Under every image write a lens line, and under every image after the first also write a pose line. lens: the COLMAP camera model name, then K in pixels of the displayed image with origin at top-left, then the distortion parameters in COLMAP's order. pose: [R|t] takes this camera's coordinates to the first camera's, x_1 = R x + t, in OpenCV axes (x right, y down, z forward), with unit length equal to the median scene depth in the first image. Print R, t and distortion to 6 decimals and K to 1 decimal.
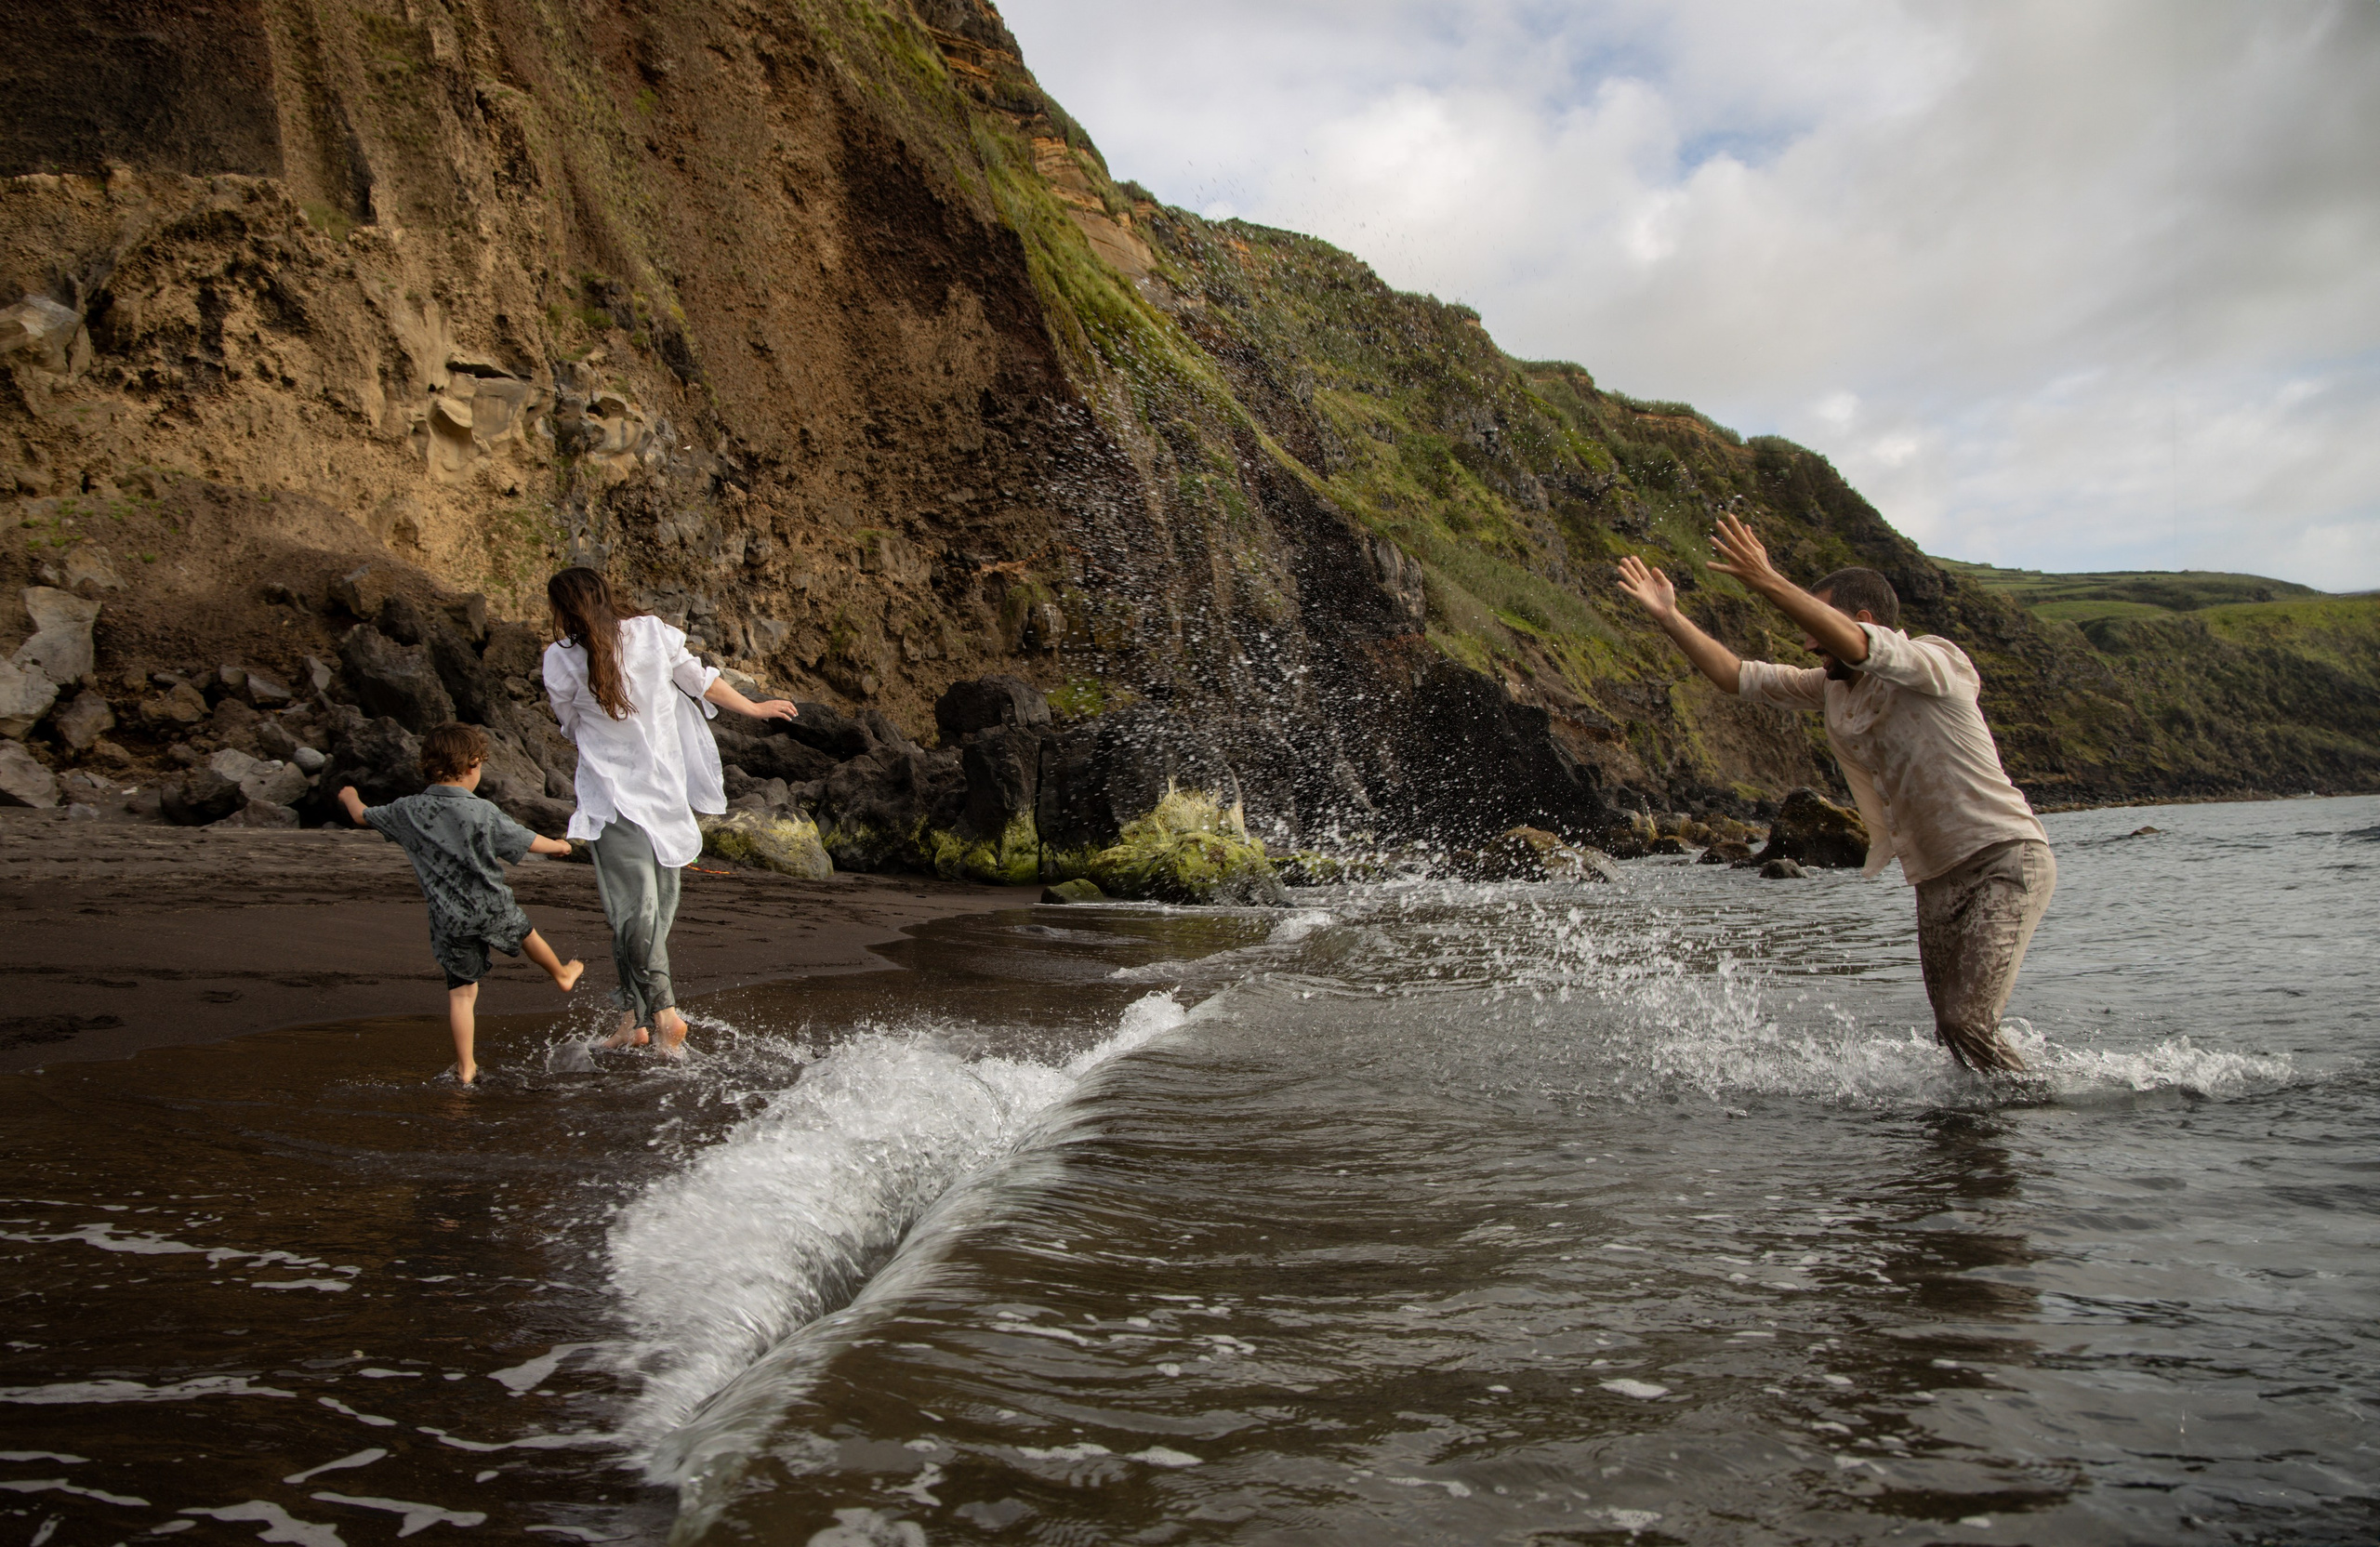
lens RADIAL K [[1562.7, 0, 996.7], [0, 1562.7, 799.0], [0, 0, 1]] dist [-0.112750, 0.057006]
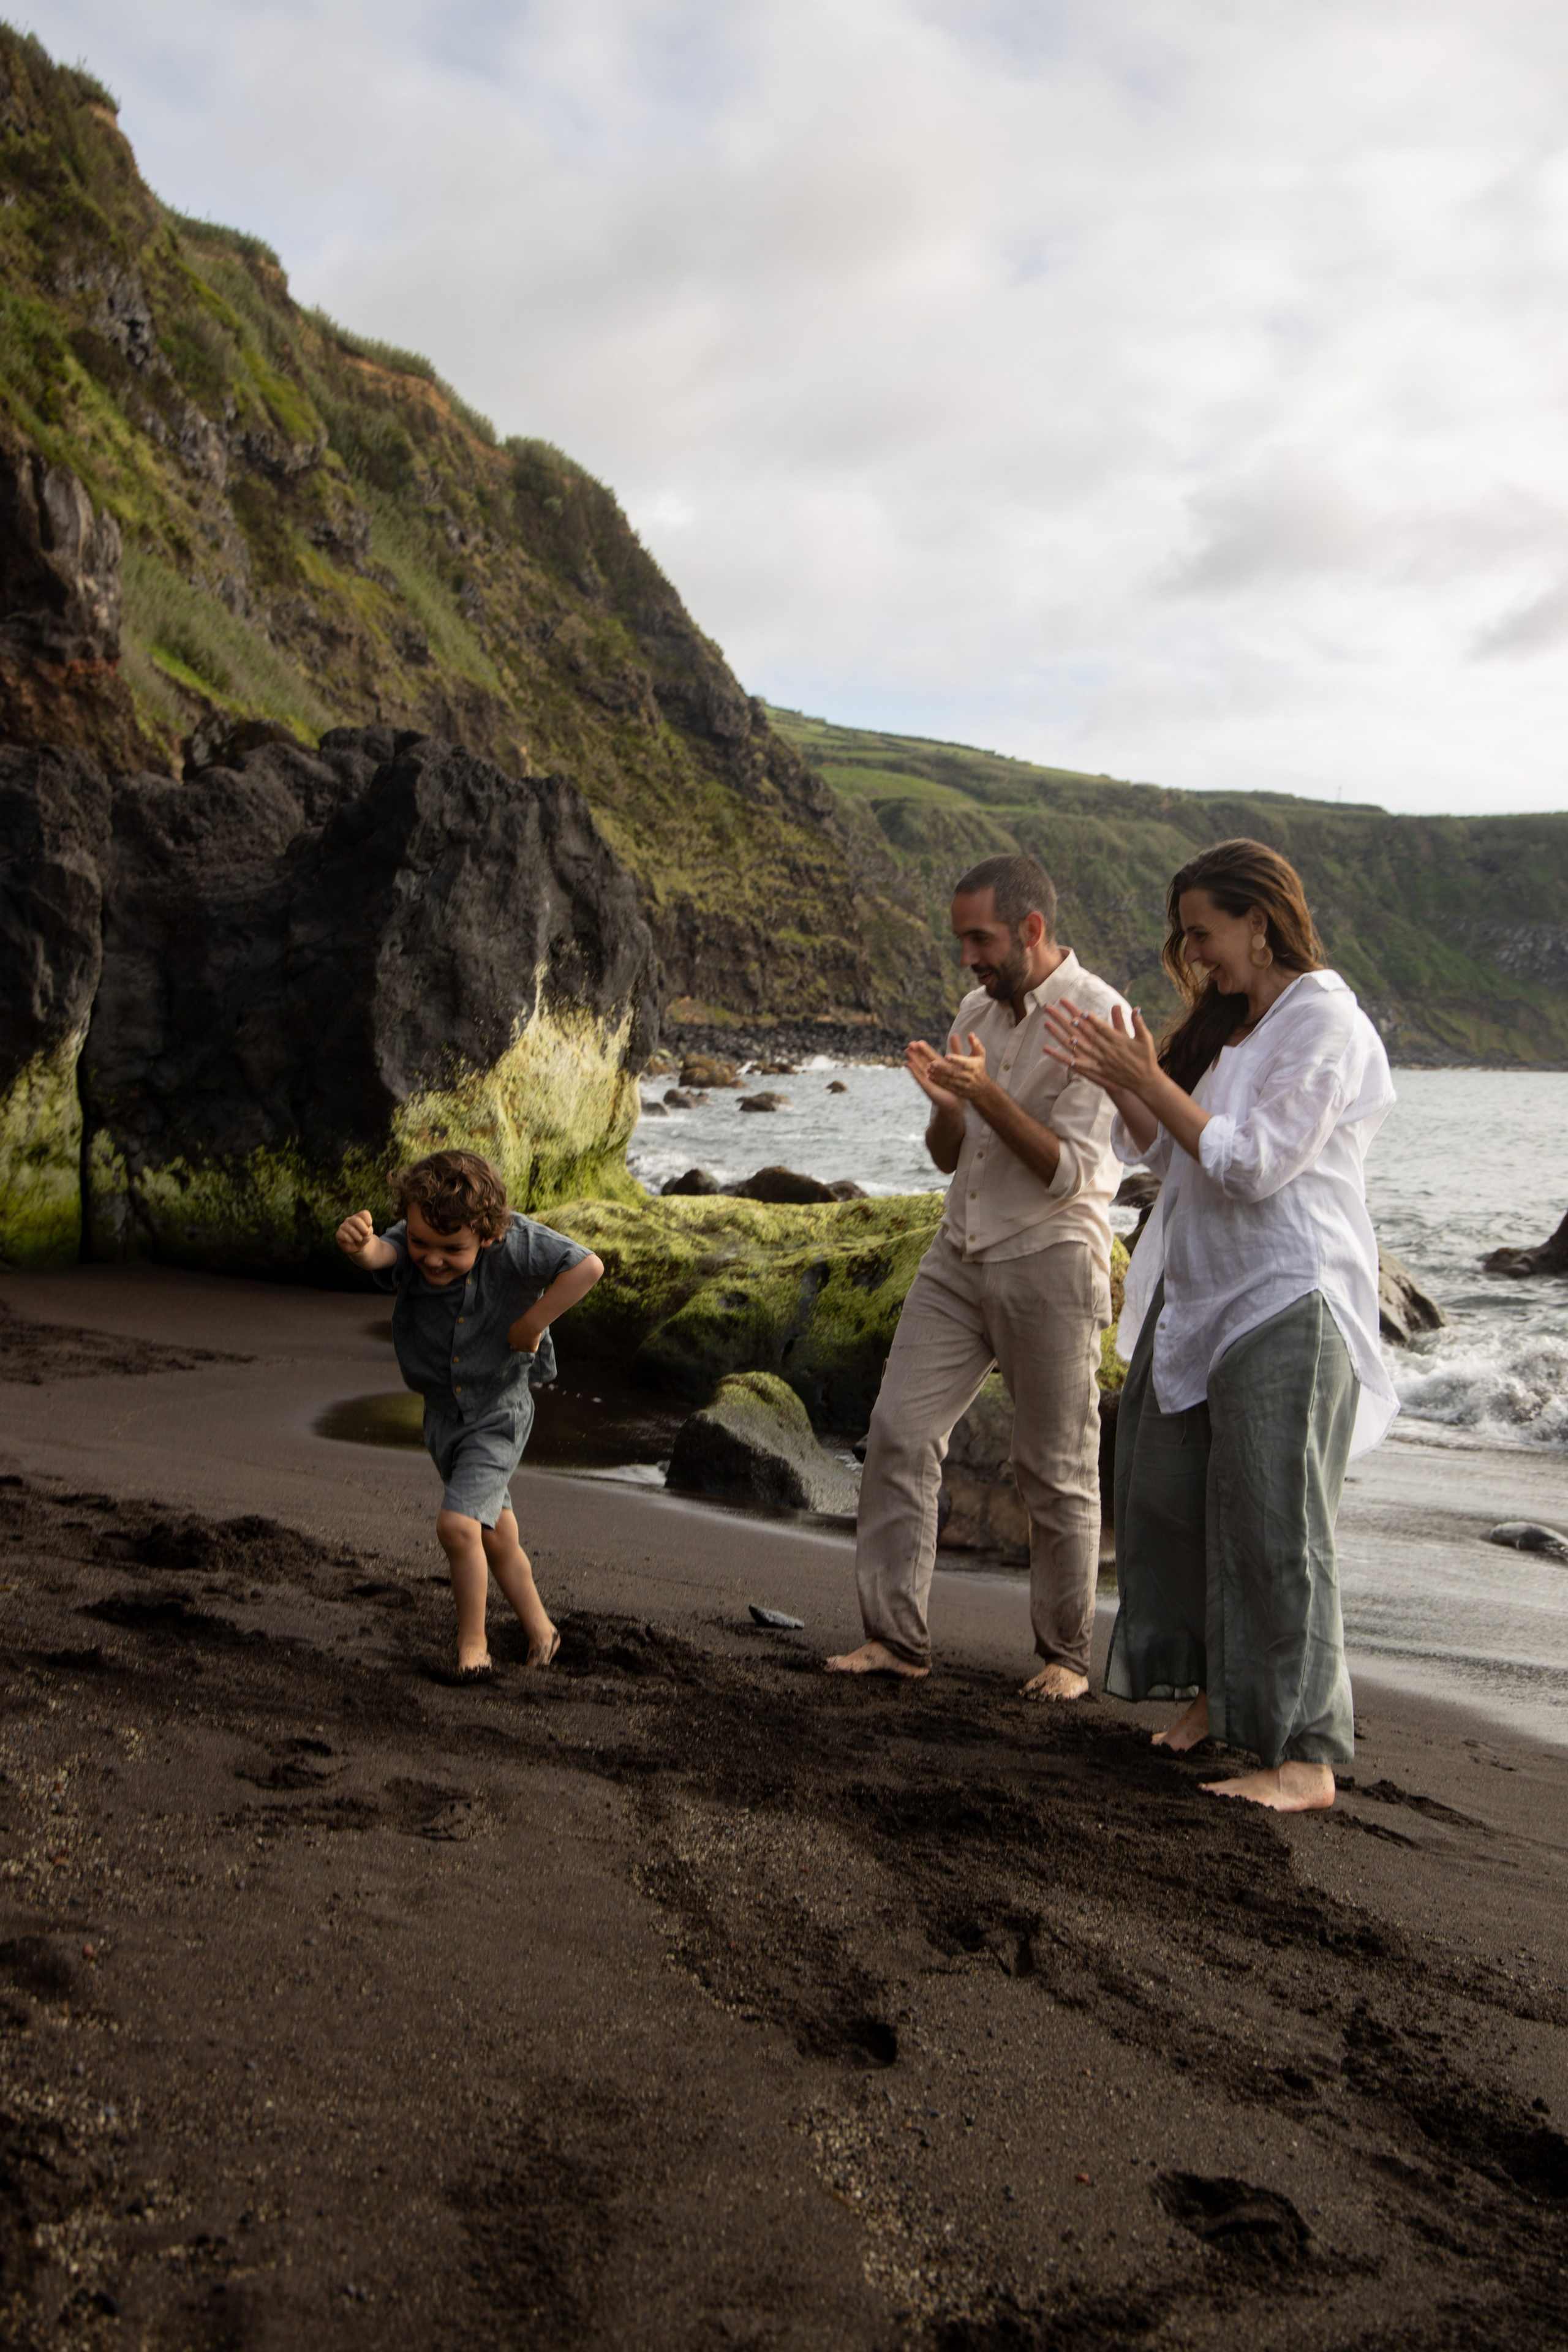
lens RADIAL K [[2581.5, 0, 794.3], [0, 2581.5, 1179.7], [0, 0, 1]] dist [0.027614, 0.179400]
pose [[0.819334, 0.054885, 0.570683, -0.050389], [-0.103419, 0.993227, 0.052957, -0.001418], [-0.563912, -0.102409, 0.819461, 0.166520]]
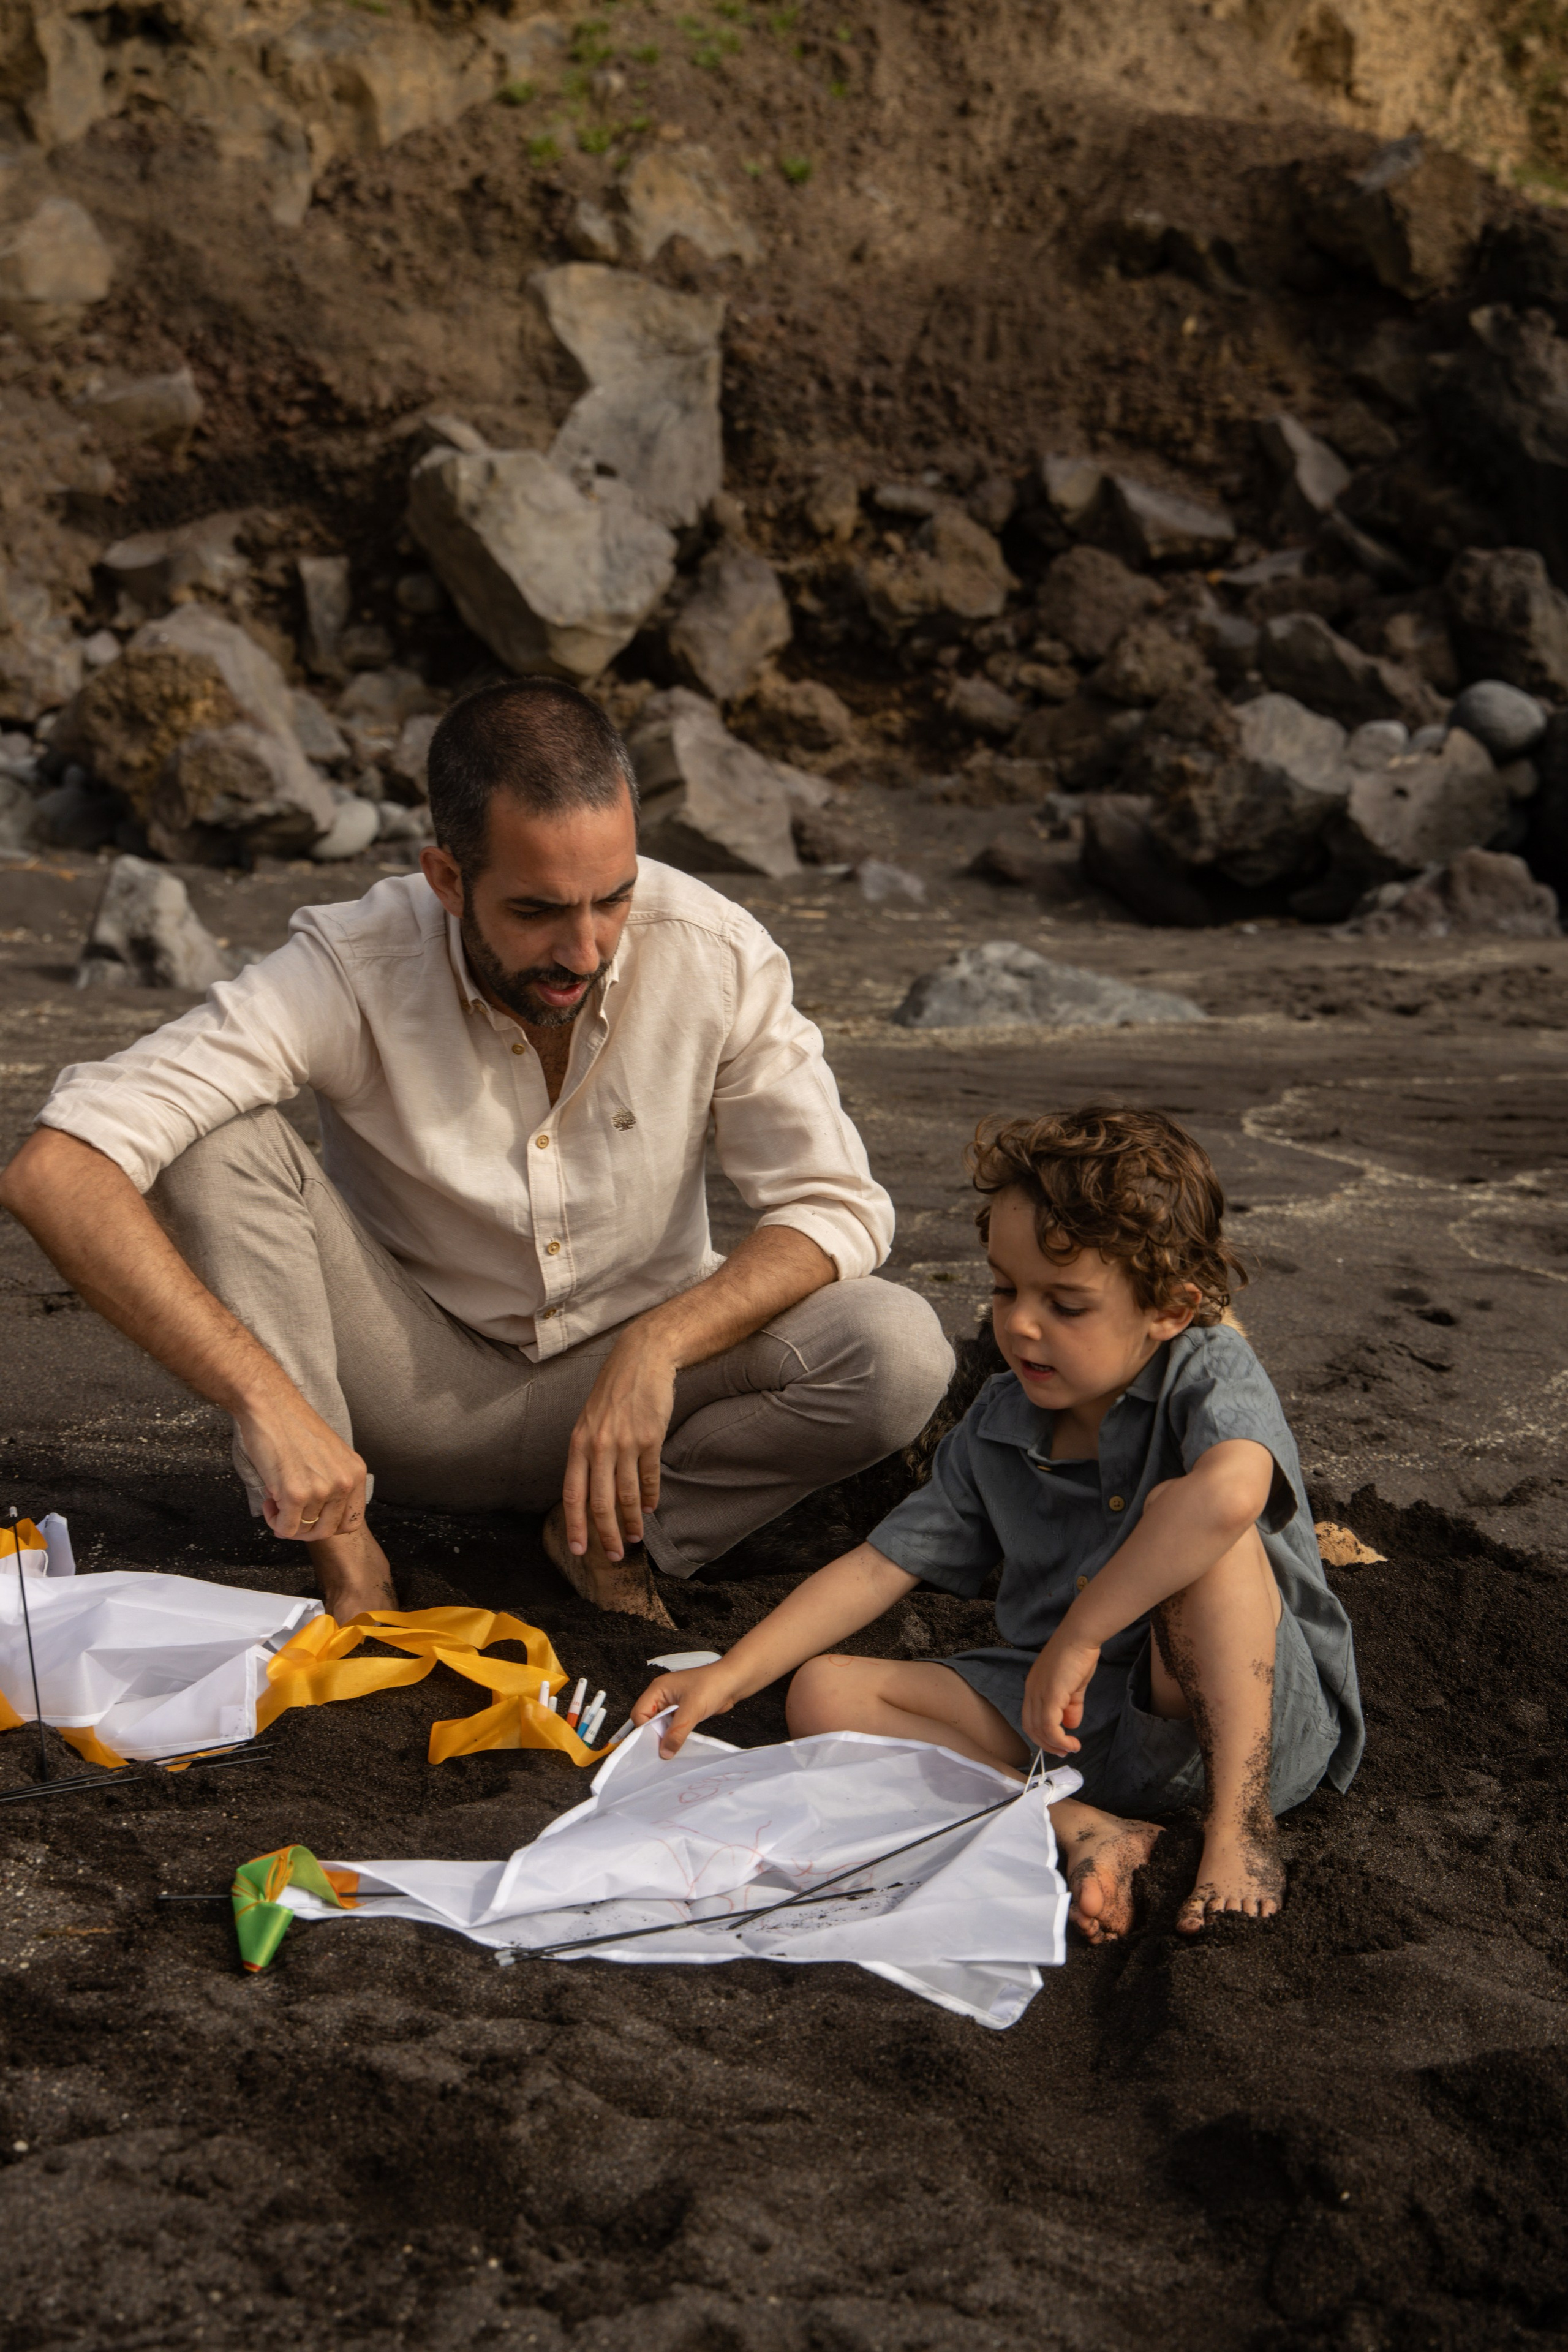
lens RADIAL K [[3566.4, 0, 788.1], [0, 3566.4, 1180.1], [0, 0, 1]] dist [0.179215, 0.220593]
pose [[0.937937, 0.016420, -0.346417, -0.094485], [0.027381, 0.992254, 0.121168, -0.007508], [0.345724, -0.123134, 0.930222, 0.051974]]
